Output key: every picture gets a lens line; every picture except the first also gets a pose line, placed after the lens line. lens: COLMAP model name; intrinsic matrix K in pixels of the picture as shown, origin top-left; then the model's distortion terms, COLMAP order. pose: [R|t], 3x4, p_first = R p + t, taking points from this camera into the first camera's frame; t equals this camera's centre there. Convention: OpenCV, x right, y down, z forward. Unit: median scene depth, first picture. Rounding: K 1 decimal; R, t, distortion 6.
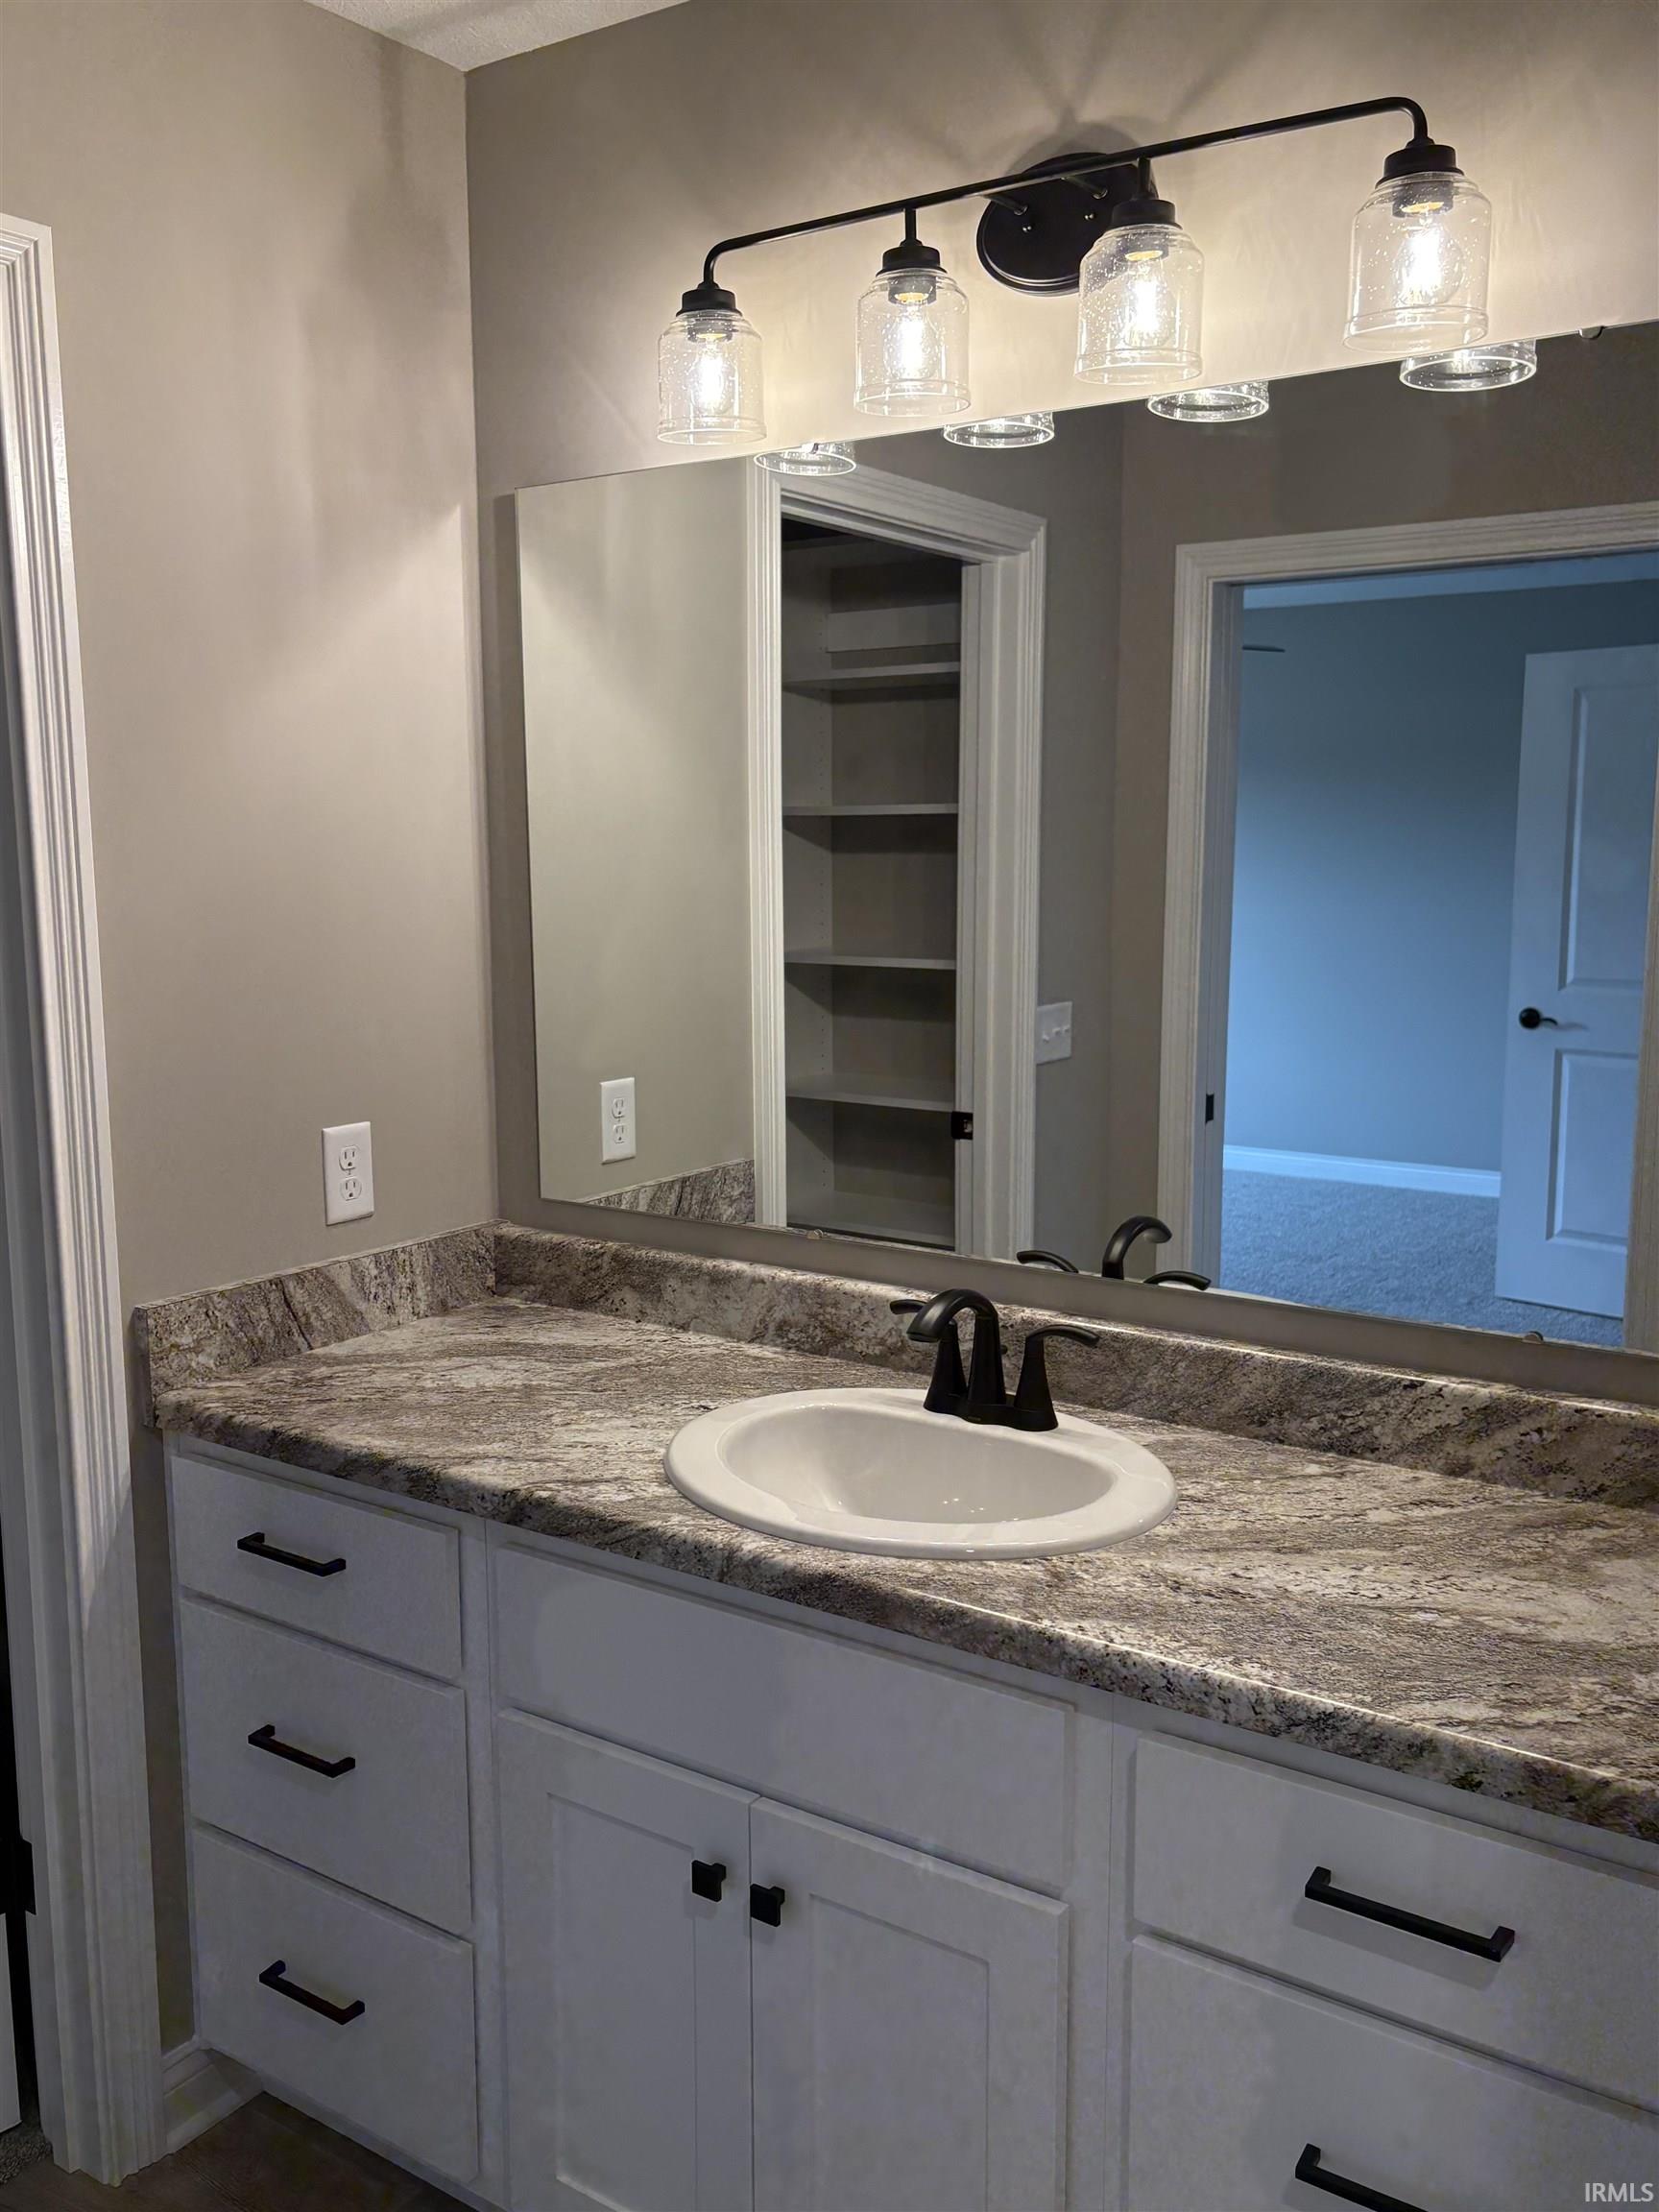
lens RADIAL K [[1887.9, 0, 937.1], [0, 1887.9, 1075.6], [0, 0, 1]] dist [0.006740, 0.018126]
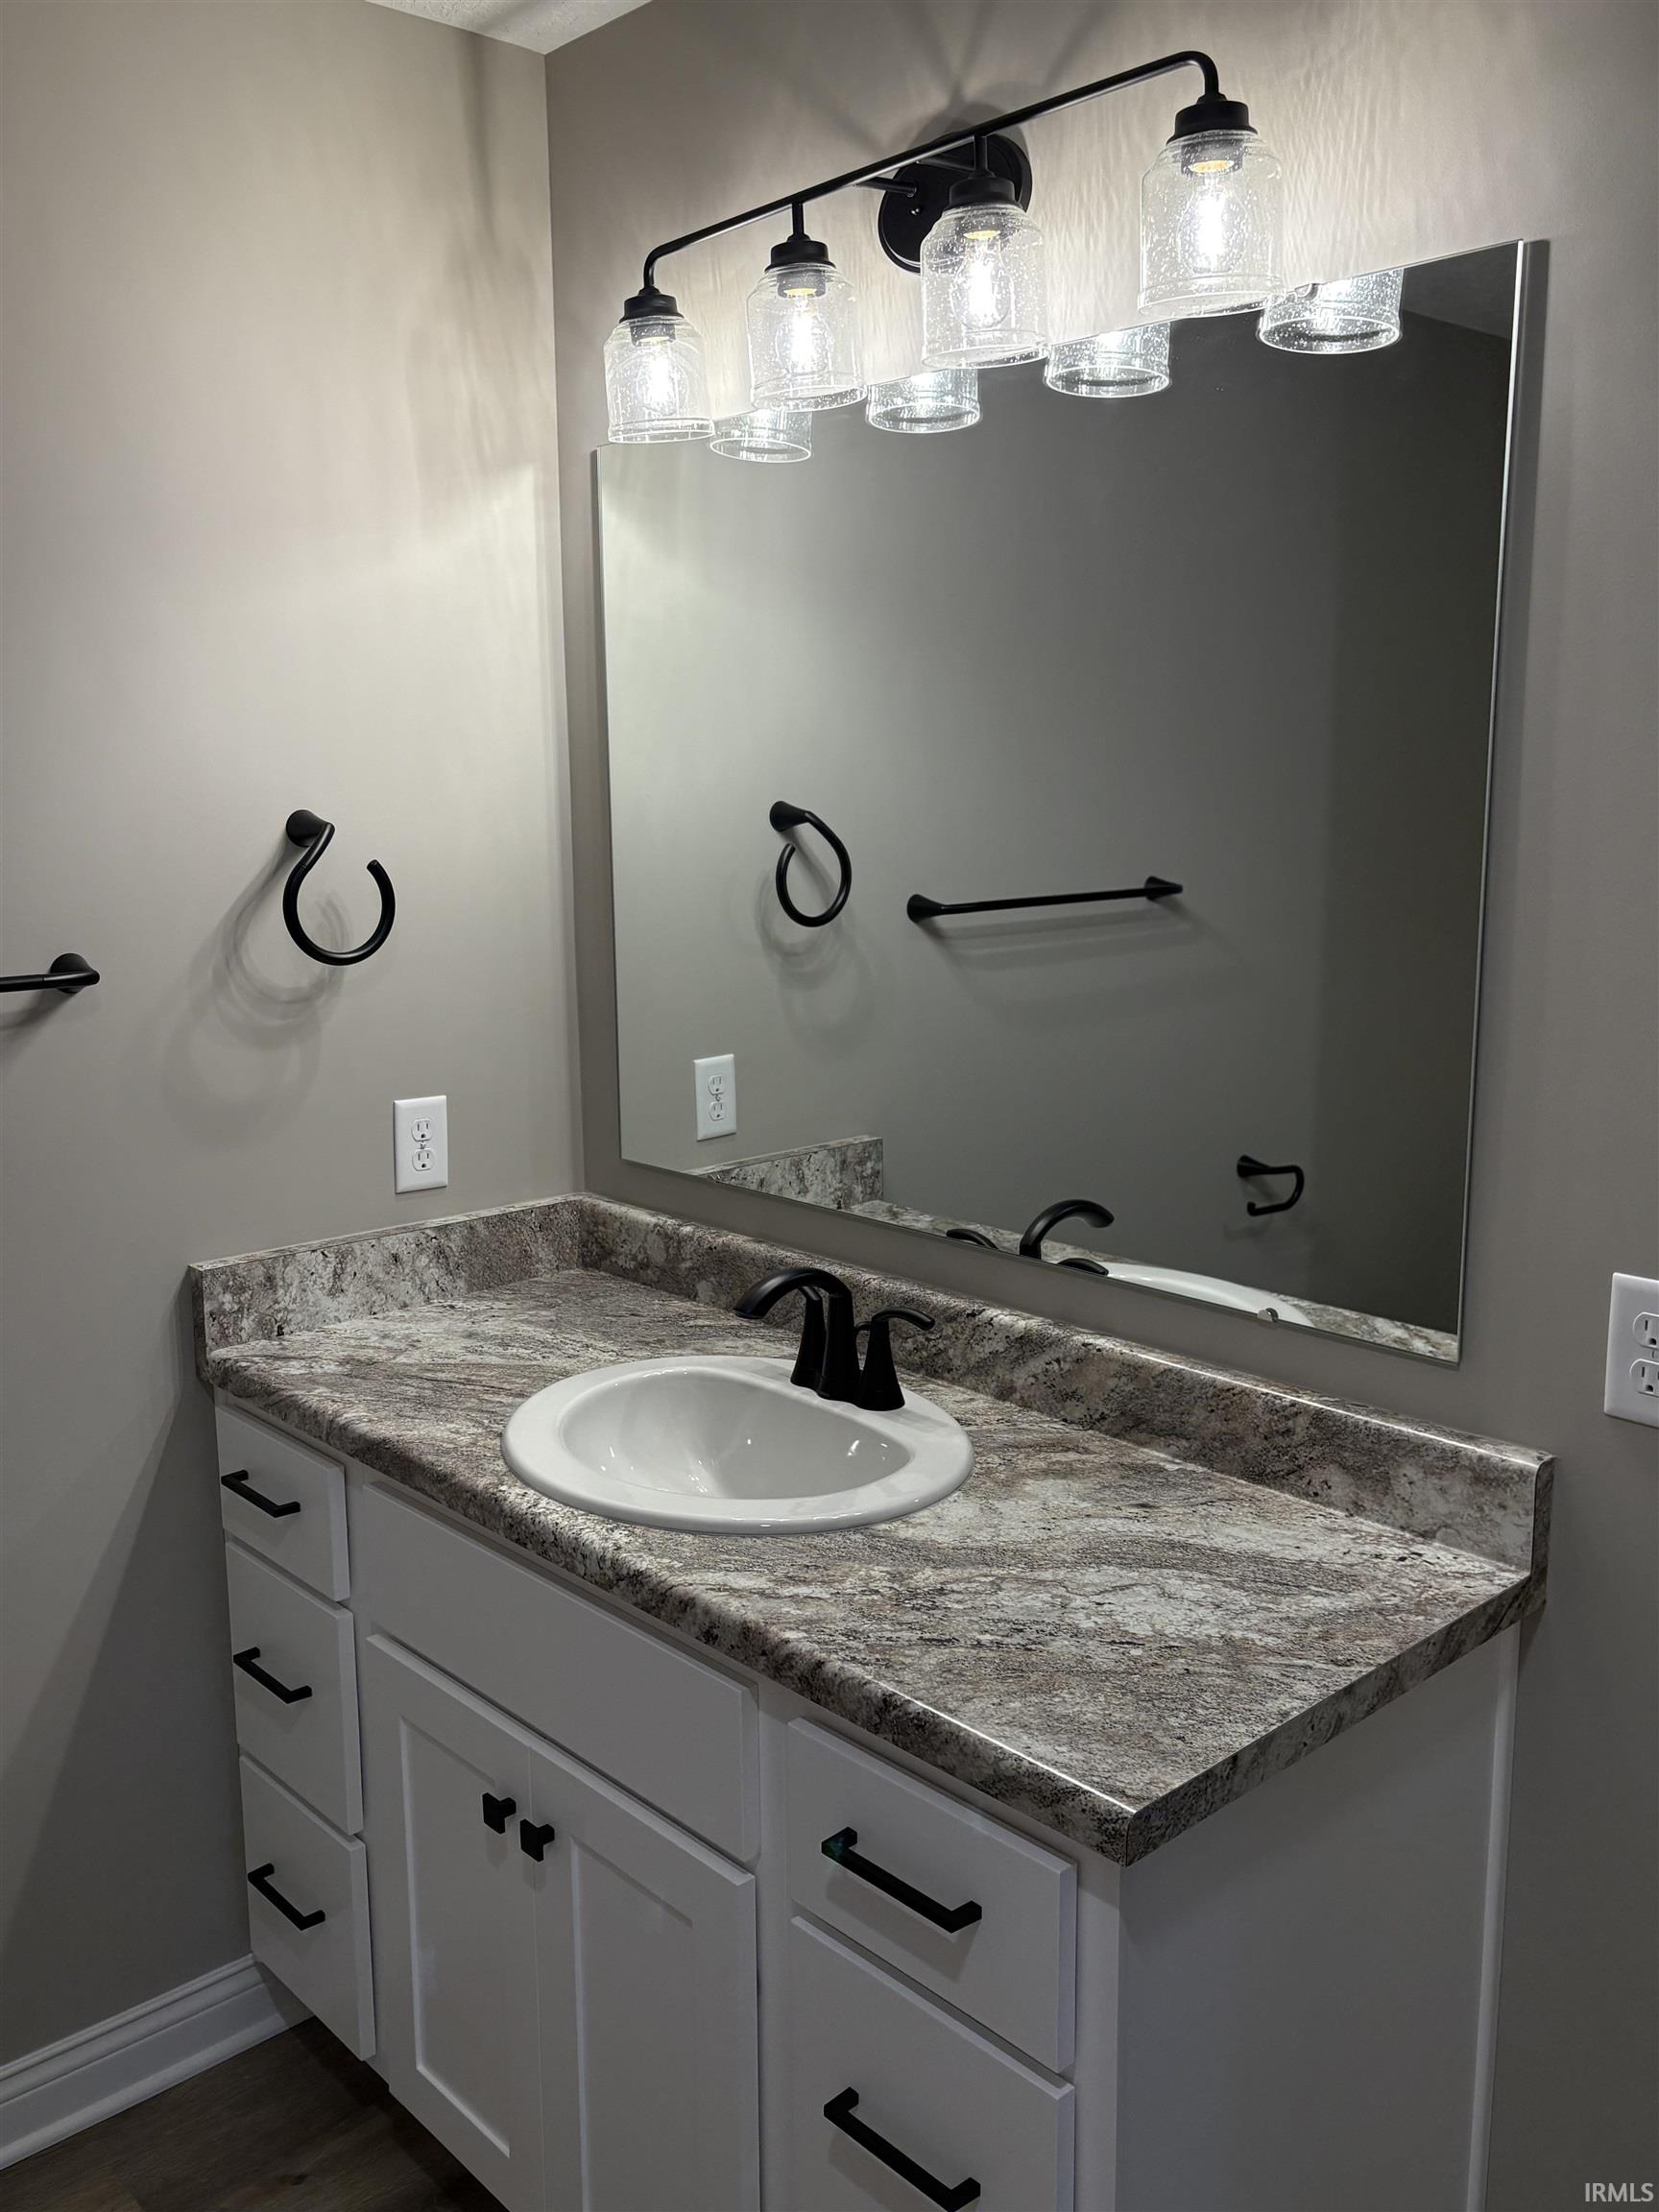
lens RADIAL K [[1887.9, 0, 935.7], [0, 1887.9, 1151.7], [0, 0, 1]] dist [0.006740, 0.018126]
pose [[0.965664, 0.029408, -0.258123, 0.438583], [-0.010350, 0.997139, 0.074881, -0.011028], [0.259586, -0.069639, 0.963206, -0.048975]]
